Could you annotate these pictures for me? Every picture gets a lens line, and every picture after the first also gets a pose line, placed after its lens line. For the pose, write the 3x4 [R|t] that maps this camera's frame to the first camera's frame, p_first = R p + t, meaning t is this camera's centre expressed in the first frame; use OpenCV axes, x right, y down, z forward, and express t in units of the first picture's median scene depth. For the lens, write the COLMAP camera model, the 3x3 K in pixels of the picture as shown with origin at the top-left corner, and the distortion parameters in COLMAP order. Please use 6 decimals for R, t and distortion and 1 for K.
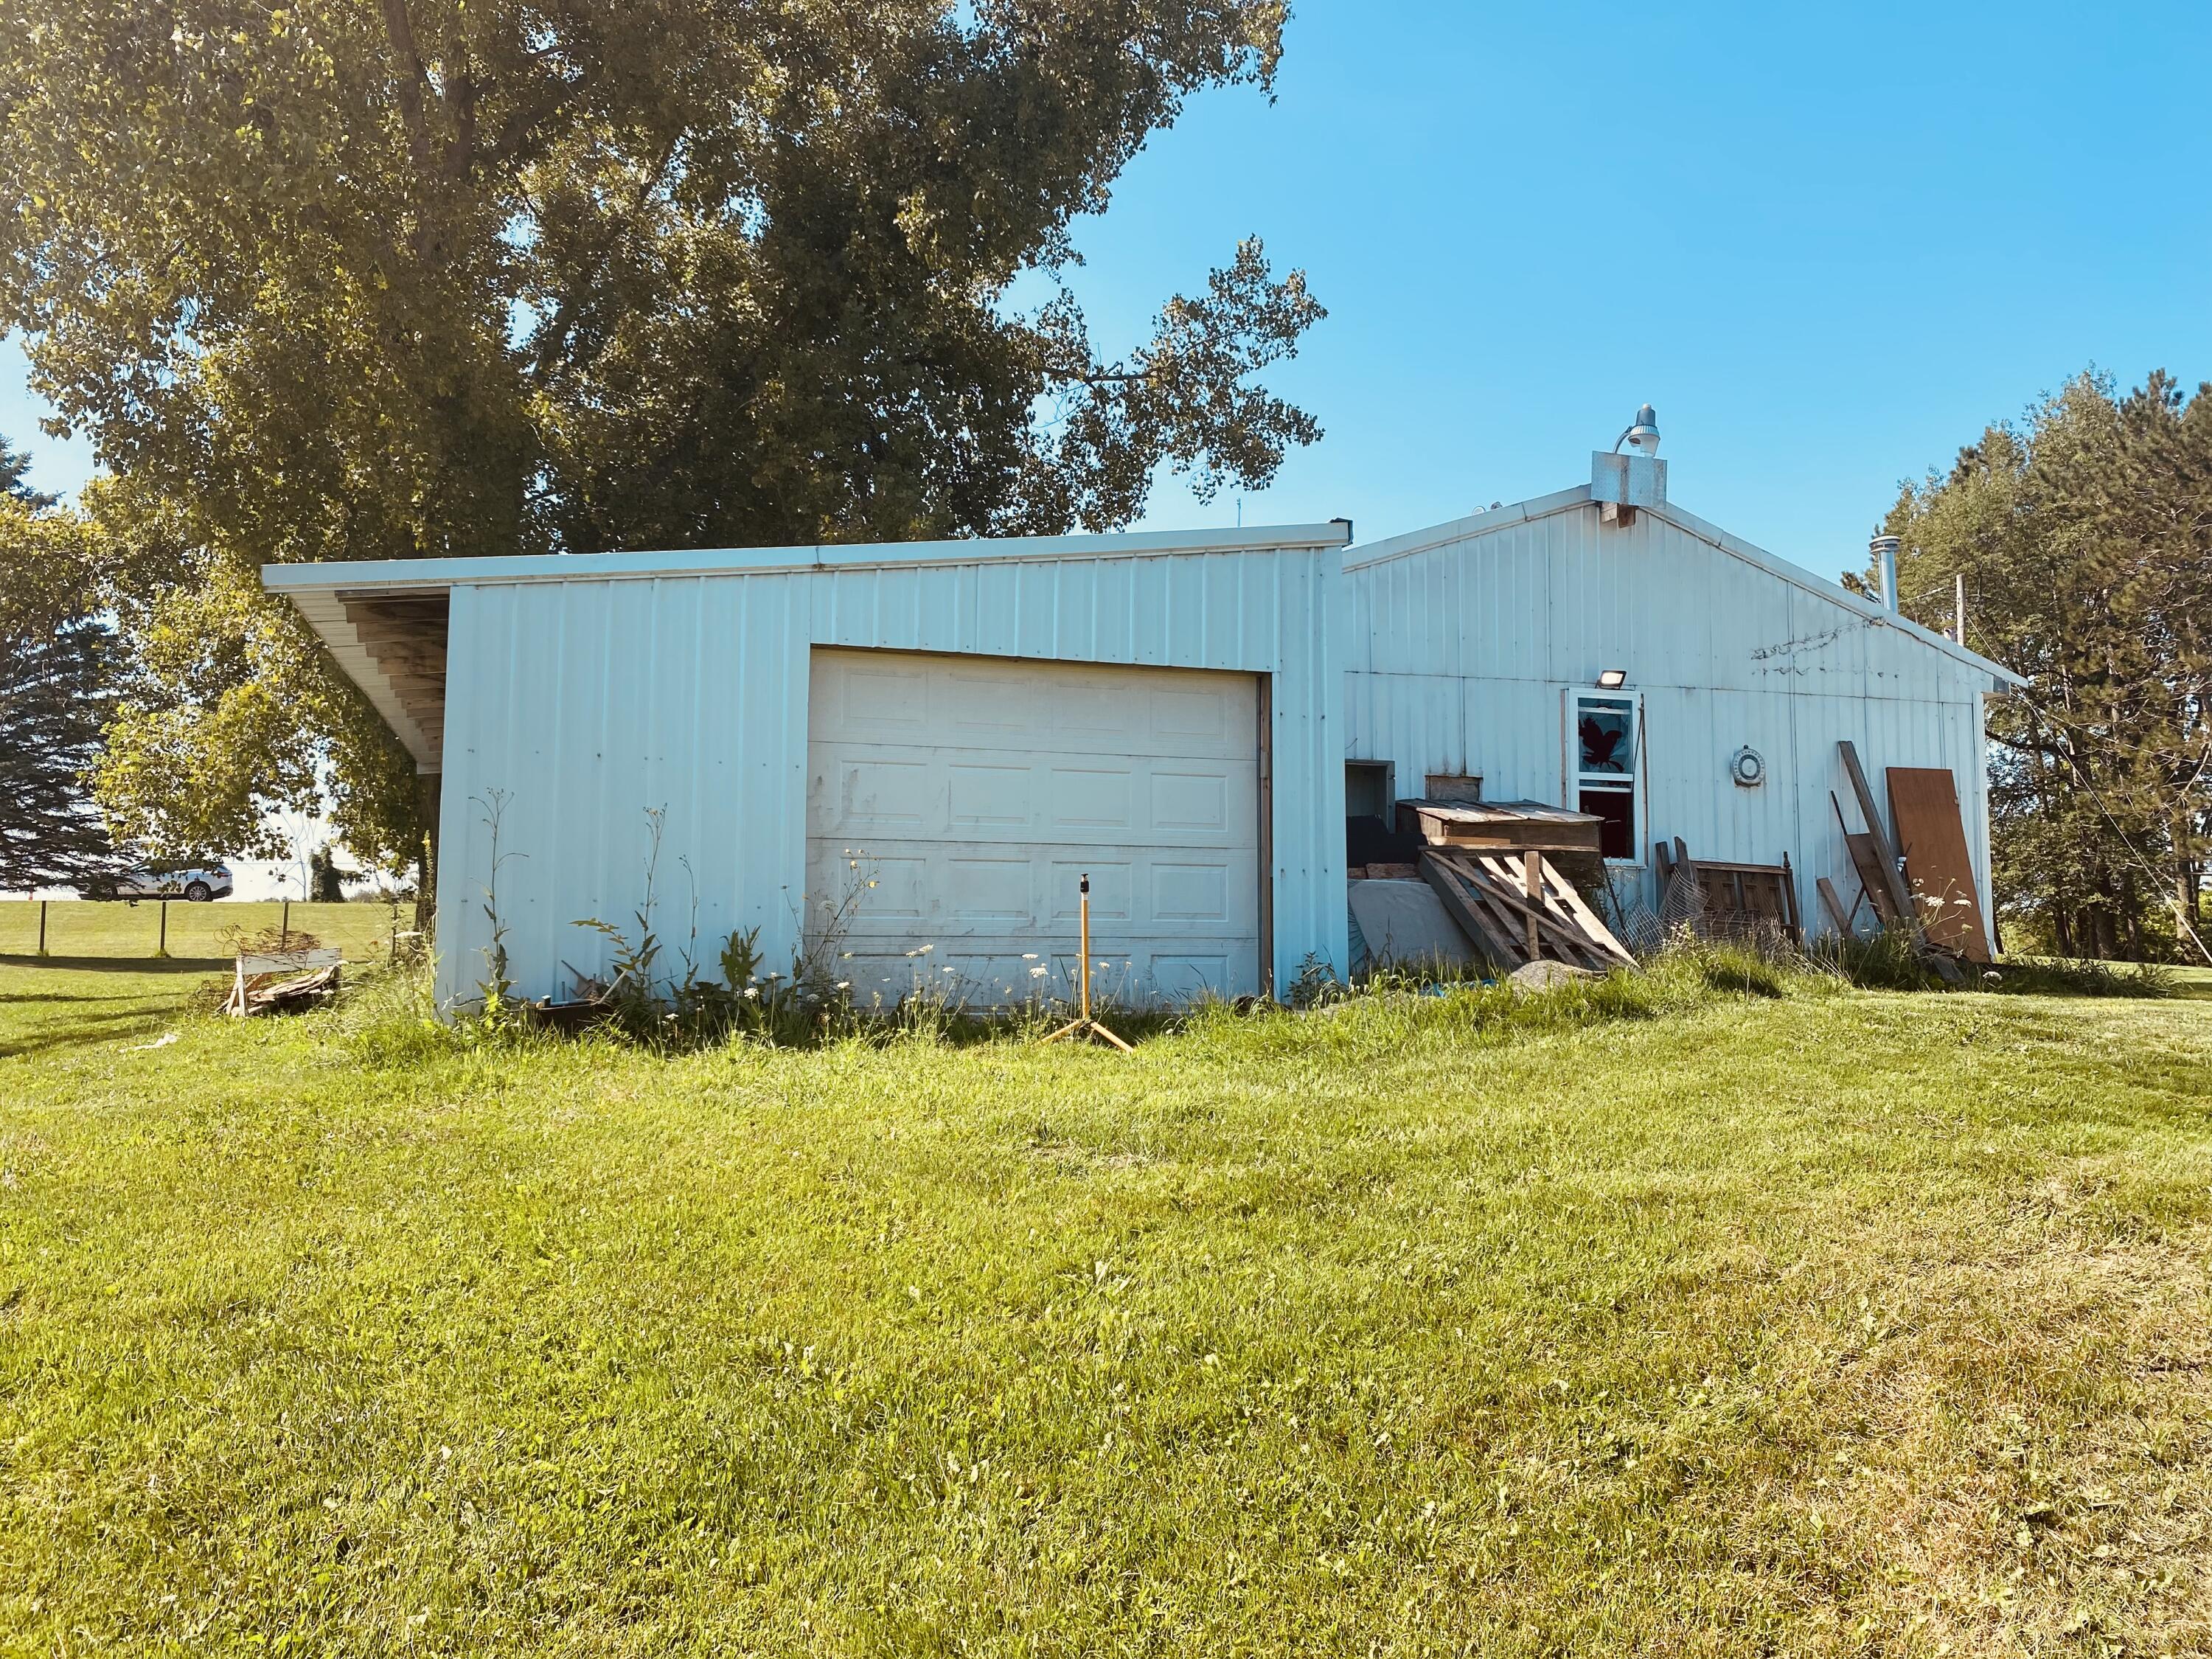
lens RADIAL K [[1643.7, 0, 1103.8], [0, 1643.7, 828.1], [0, 0, 1]] dist [0.018682, -0.005051]
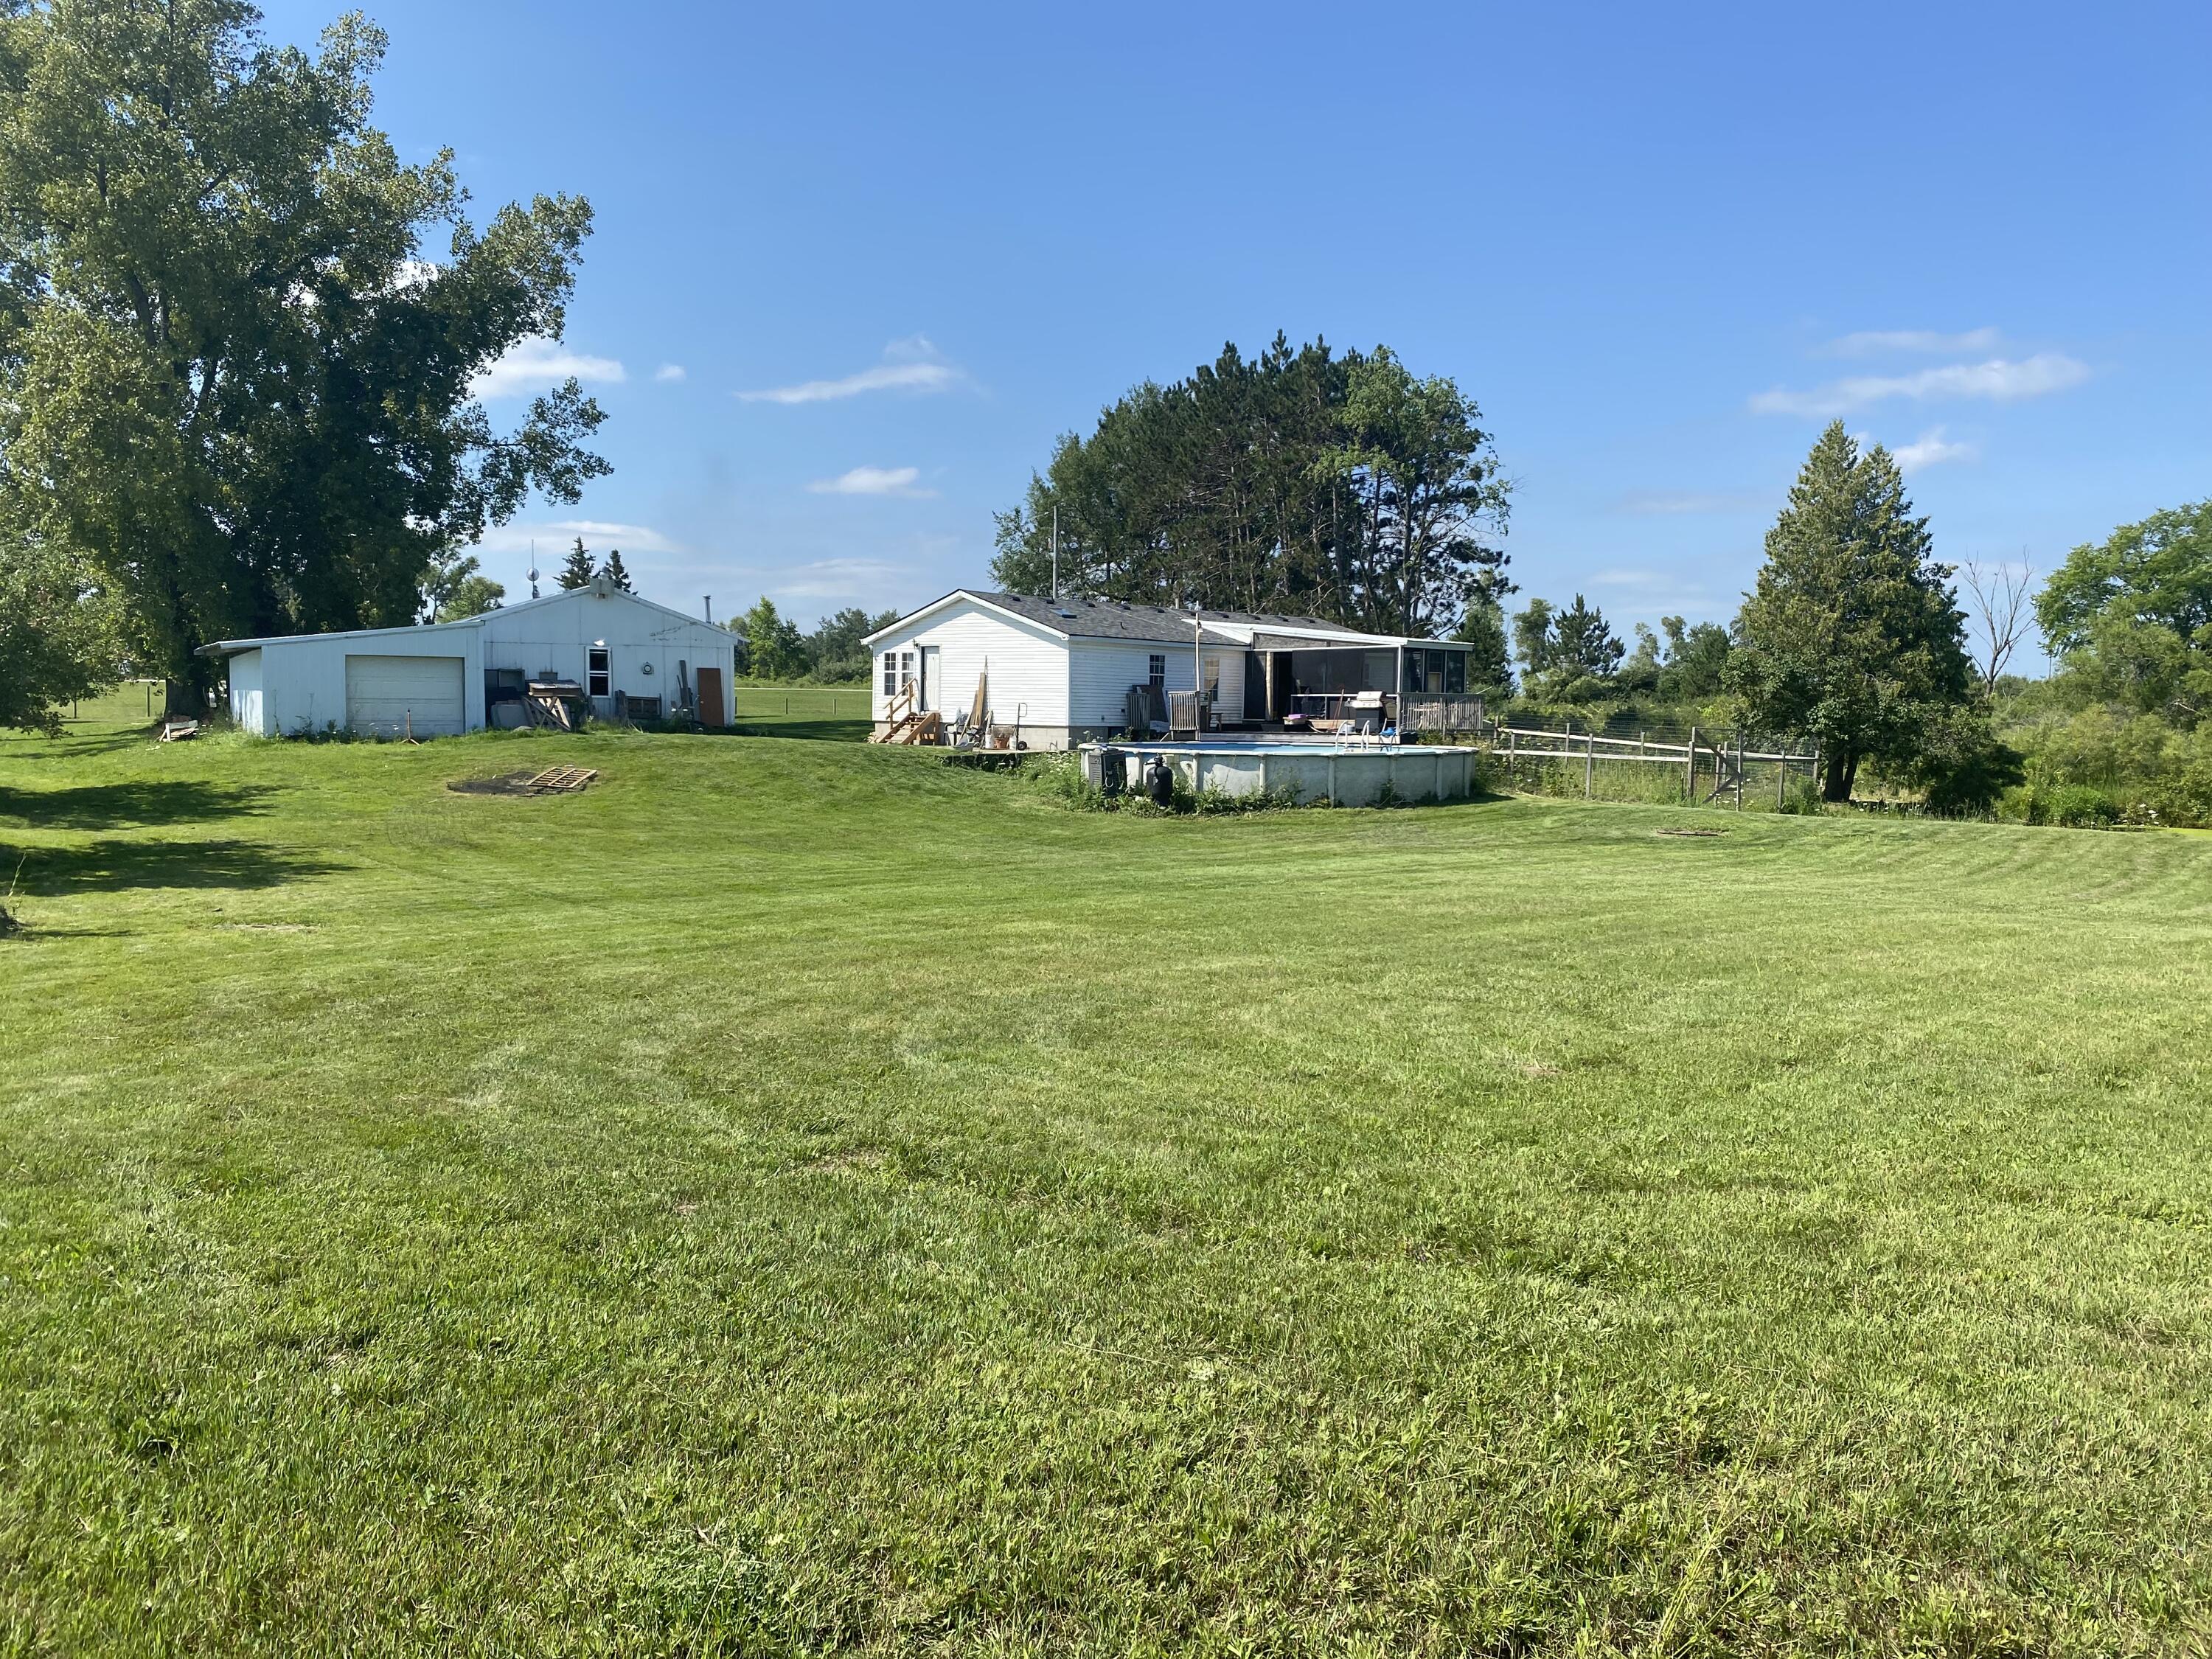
lens RADIAL K [[1643.7, 0, 1111.0], [0, 1643.7, 829.7], [0, 0, 1]] dist [0.018682, -0.005051]
pose [[0.972126, -0.010036, 0.234244, 0.530109], [-0.025896, 0.988375, 0.149812, -0.246704], [-0.233025, -0.151702, 0.960565, -2.592495]]
